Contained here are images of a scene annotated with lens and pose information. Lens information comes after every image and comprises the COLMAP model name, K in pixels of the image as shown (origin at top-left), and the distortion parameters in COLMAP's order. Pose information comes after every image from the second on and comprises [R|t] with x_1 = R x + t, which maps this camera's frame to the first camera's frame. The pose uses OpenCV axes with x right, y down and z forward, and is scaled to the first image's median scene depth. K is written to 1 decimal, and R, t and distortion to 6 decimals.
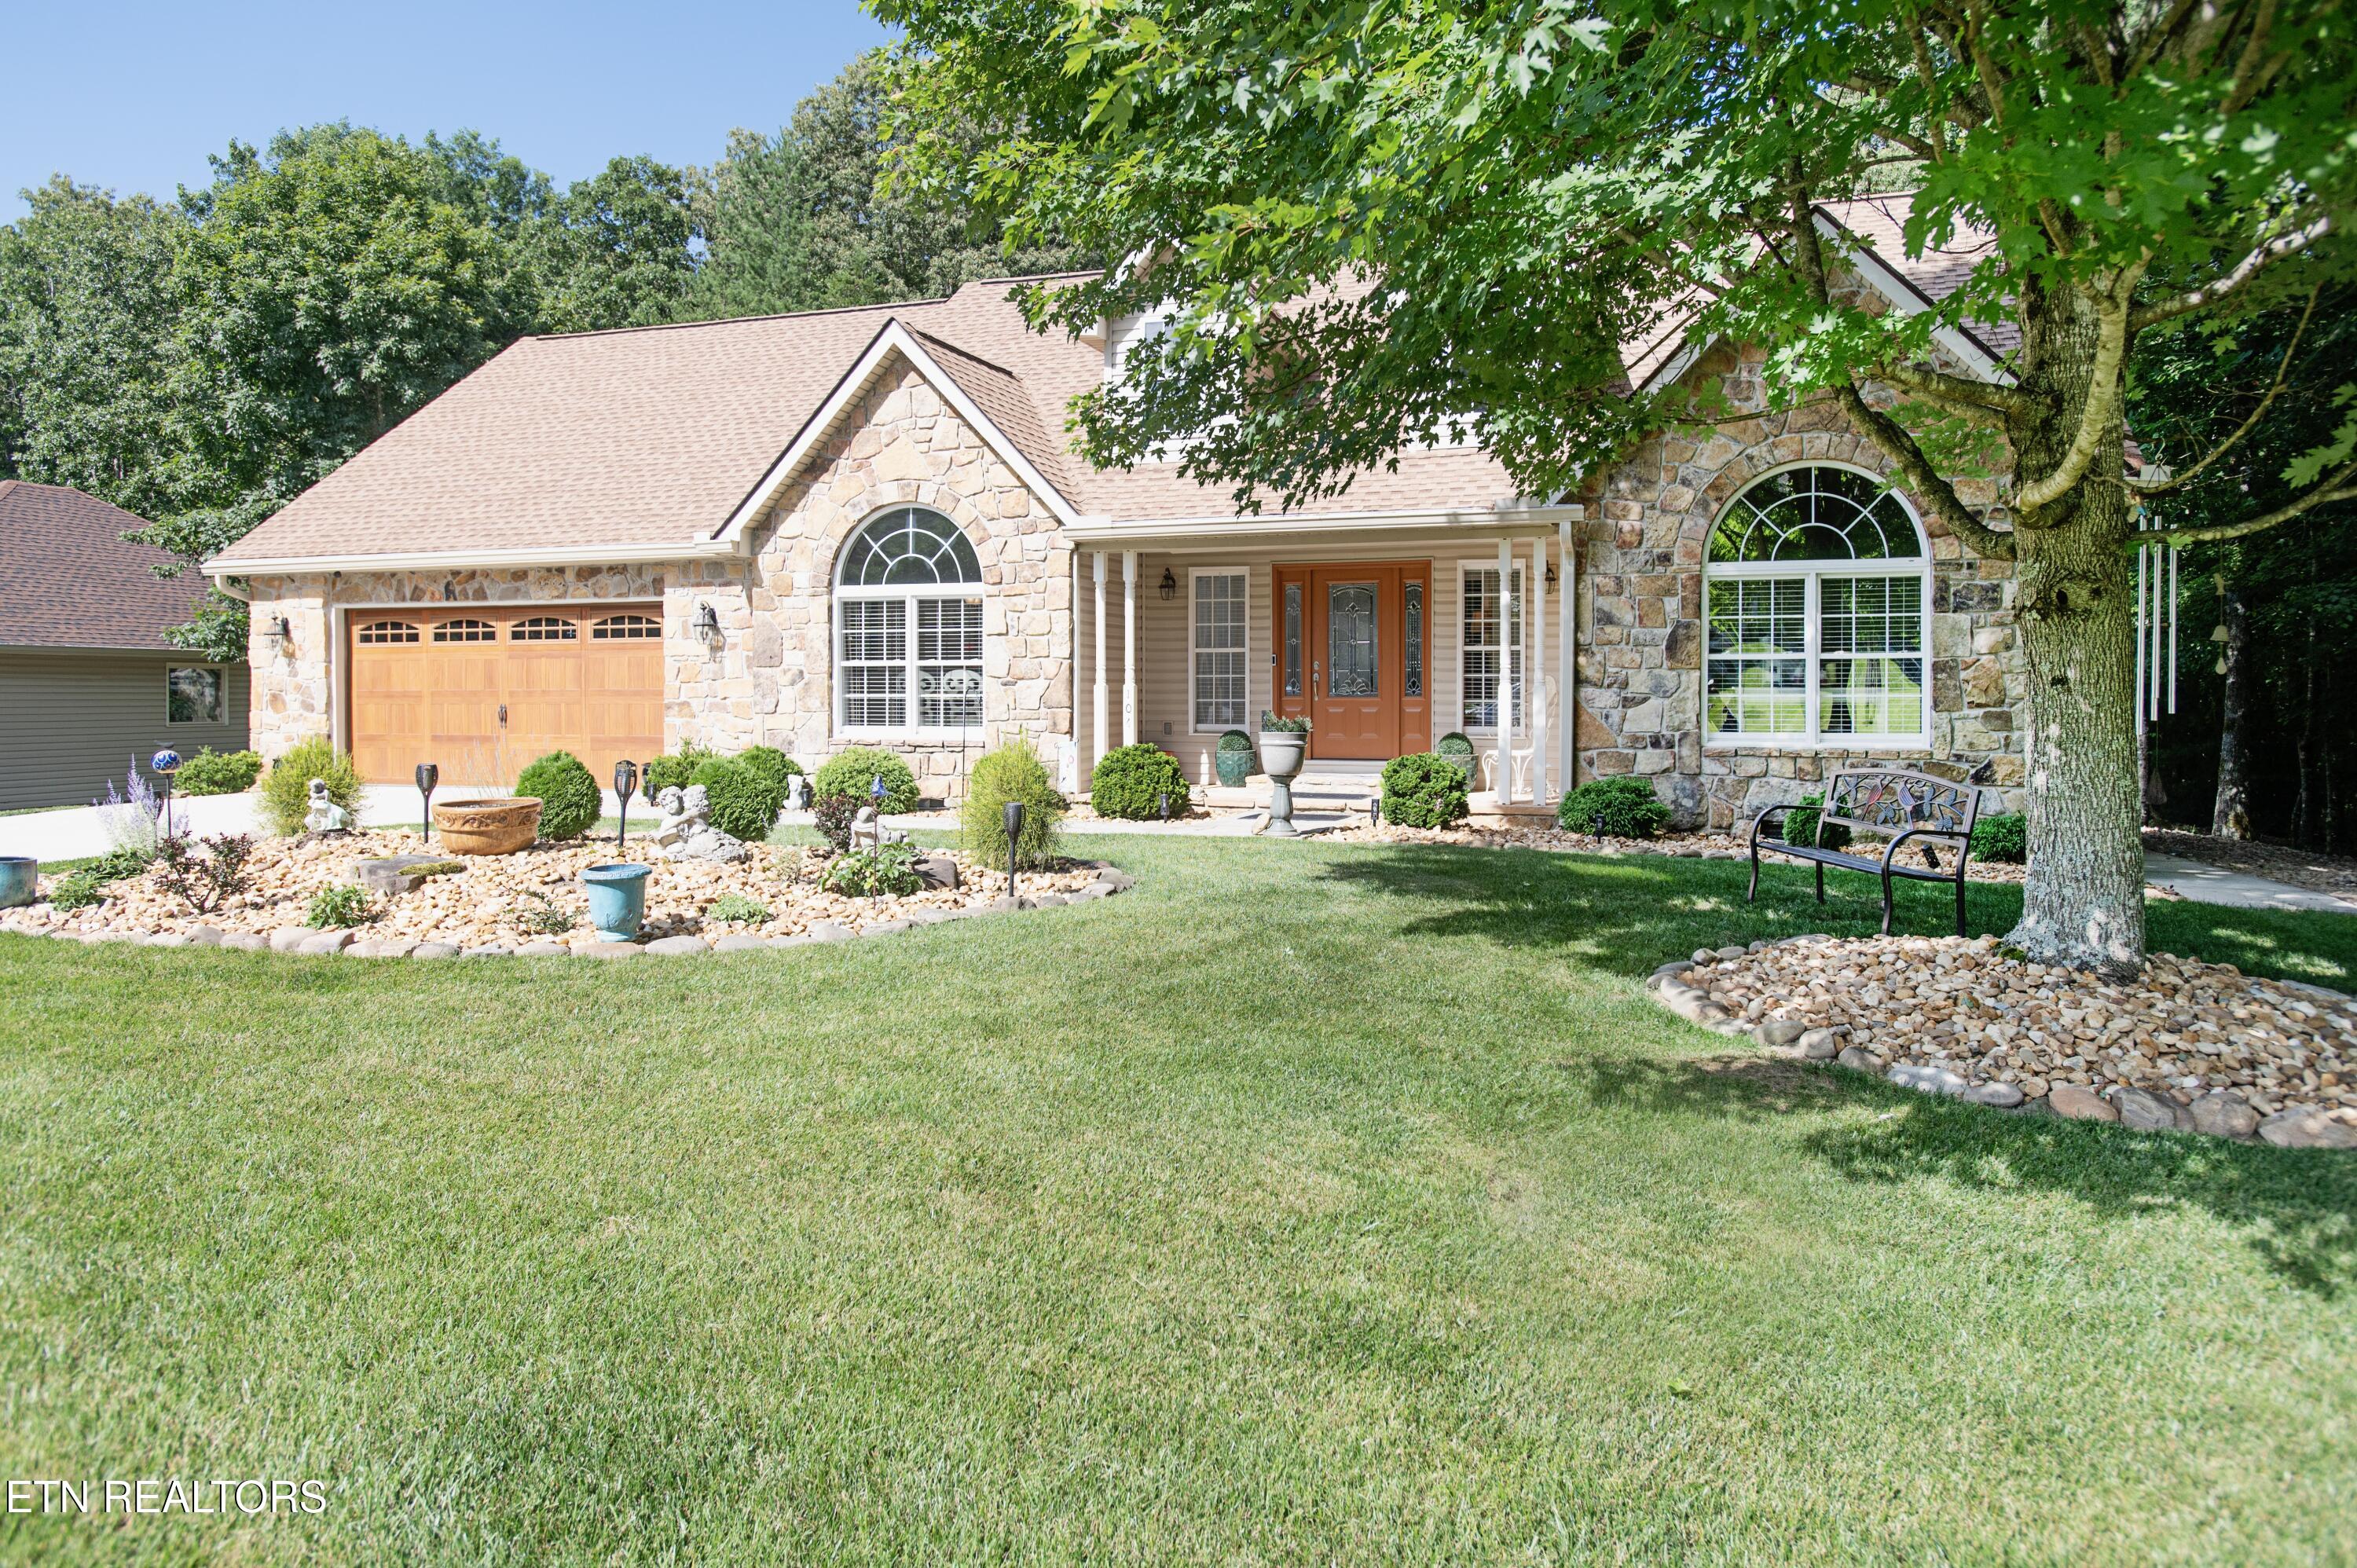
lens RADIAL K [[1500.5, 0, 1214.3], [0, 1500.5, 724.4], [0, 0, 1]] dist [-0.019779, -0.000450]
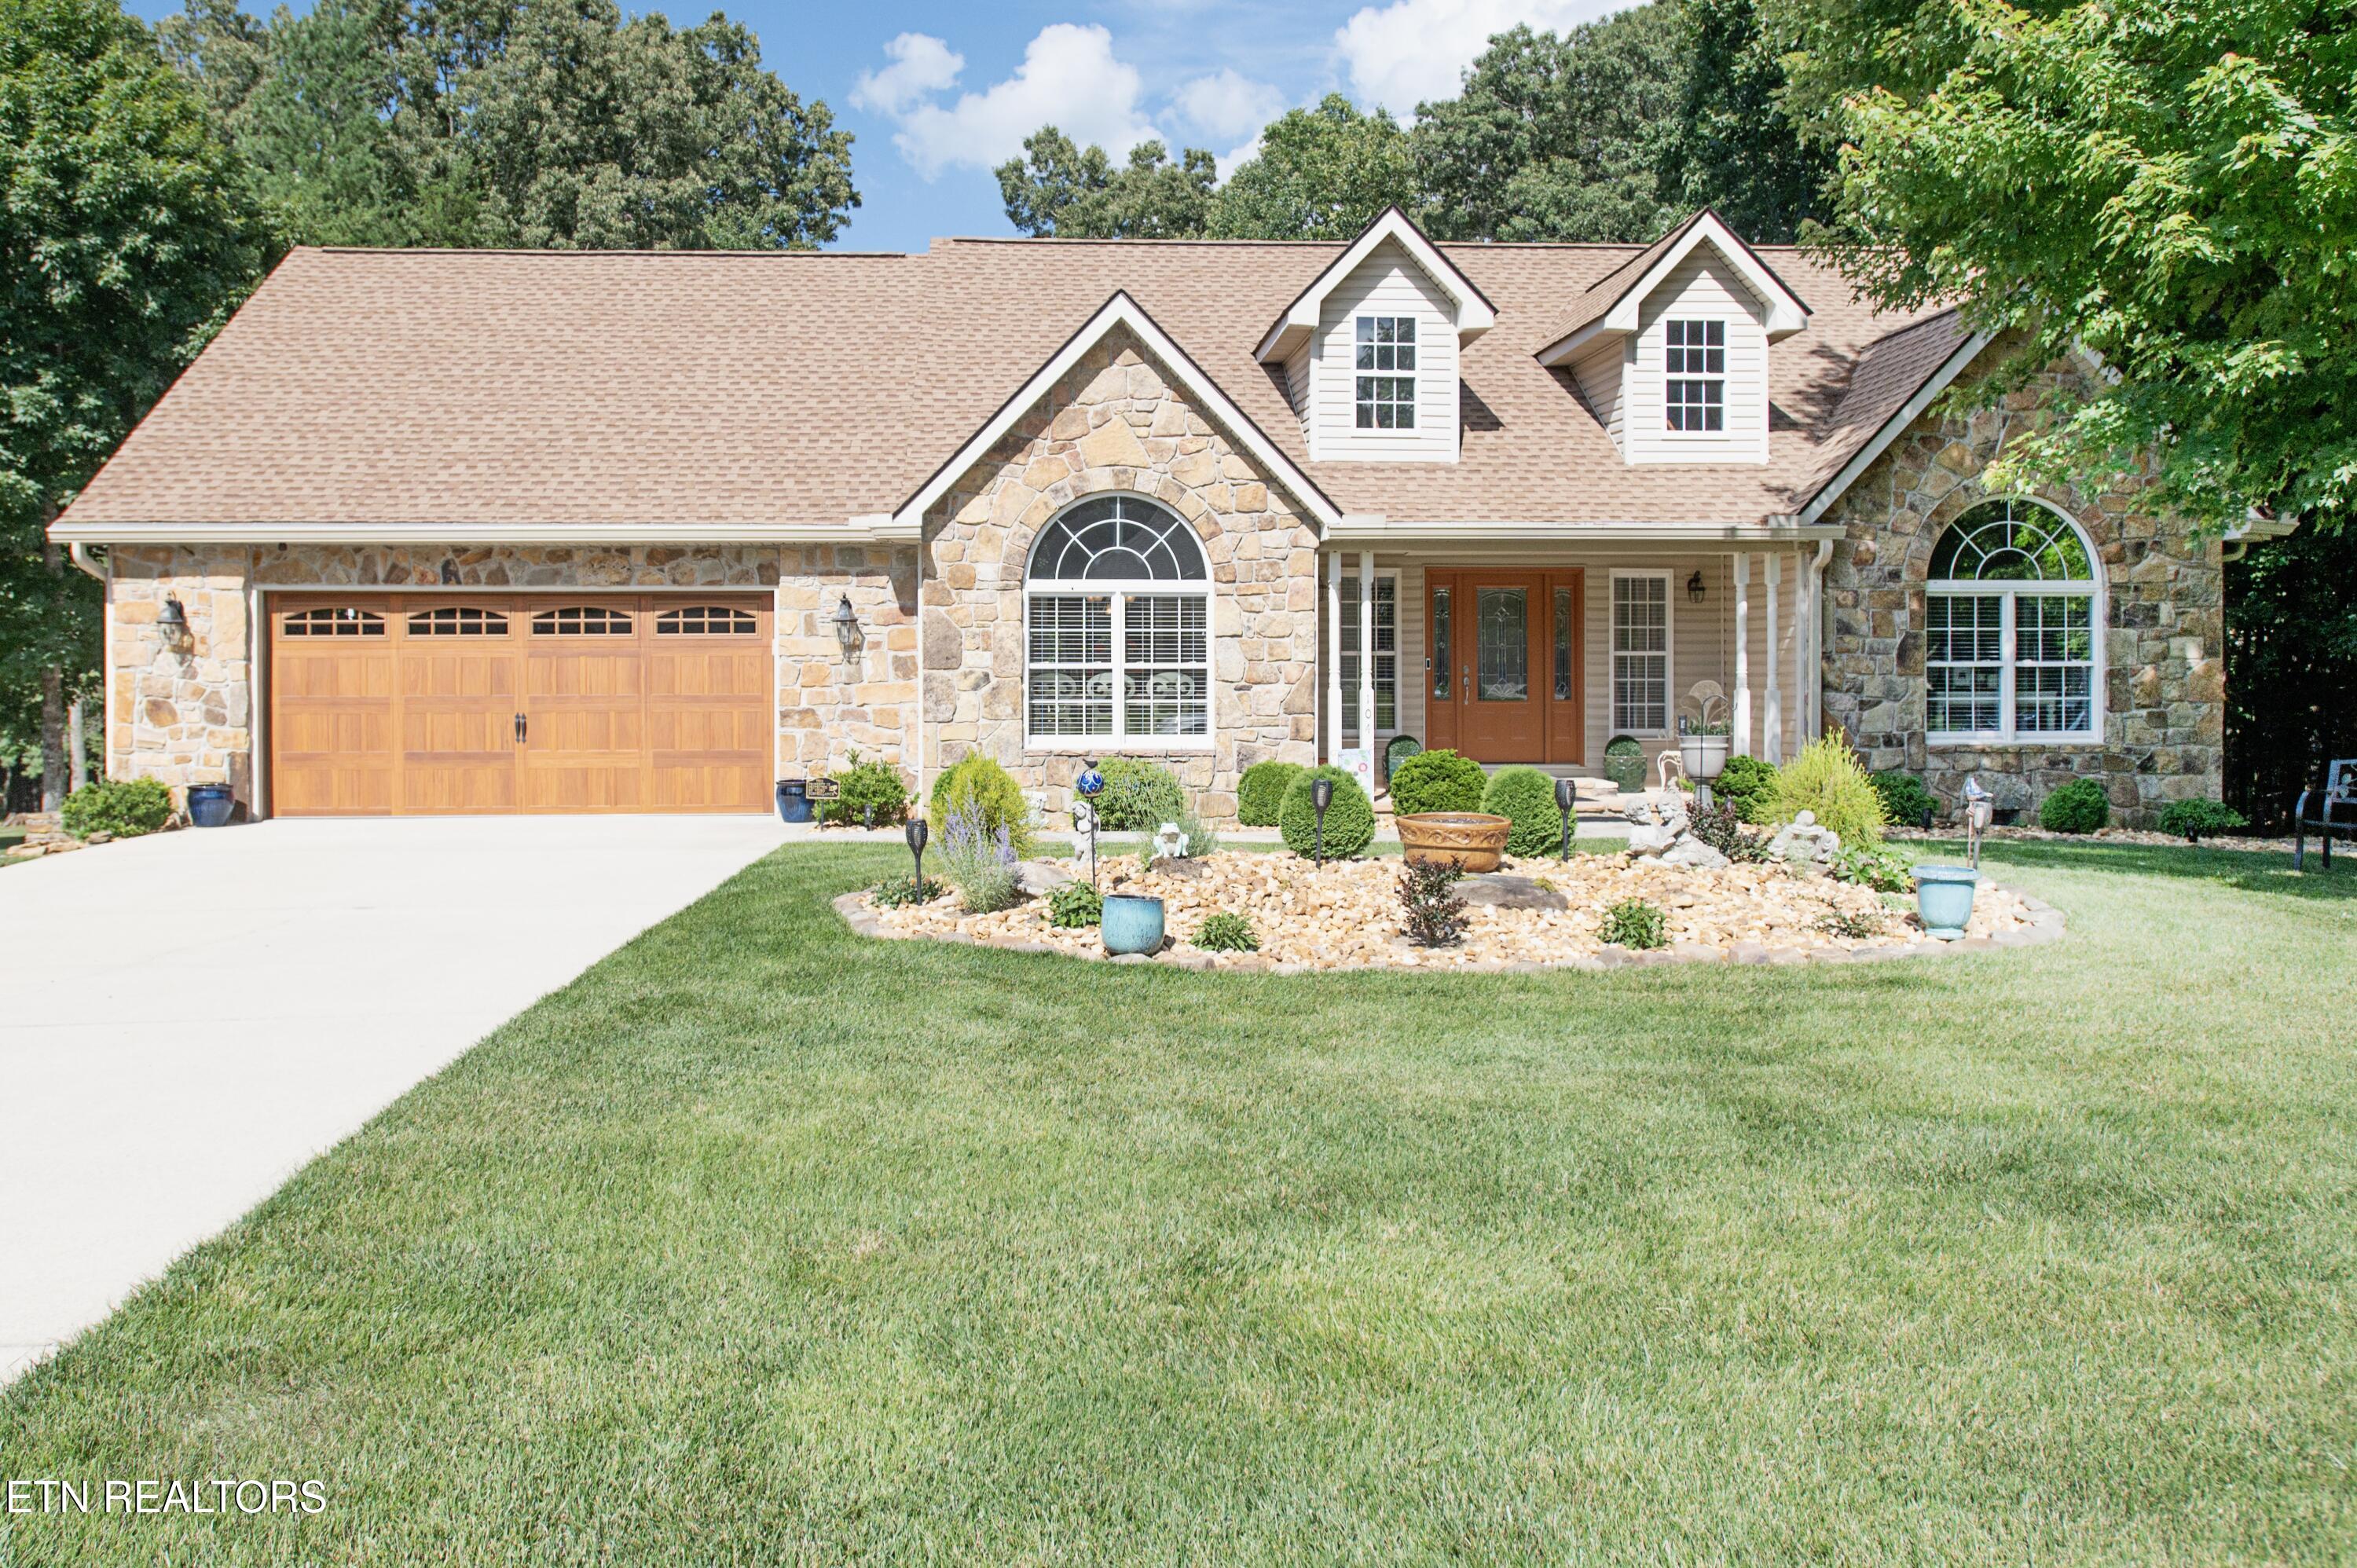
lens RADIAL K [[1720.6, 0, 1080.4], [0, 1720.6, 719.1], [0, 0, 1]] dist [-0.023662, 0.005594]
pose [[0.935176, -0.005457, 0.354140, -0.593116], [0.009612, 0.999904, -0.009974, 0.002017], [-0.354052, 0.012731, 0.935139, 0.025014]]
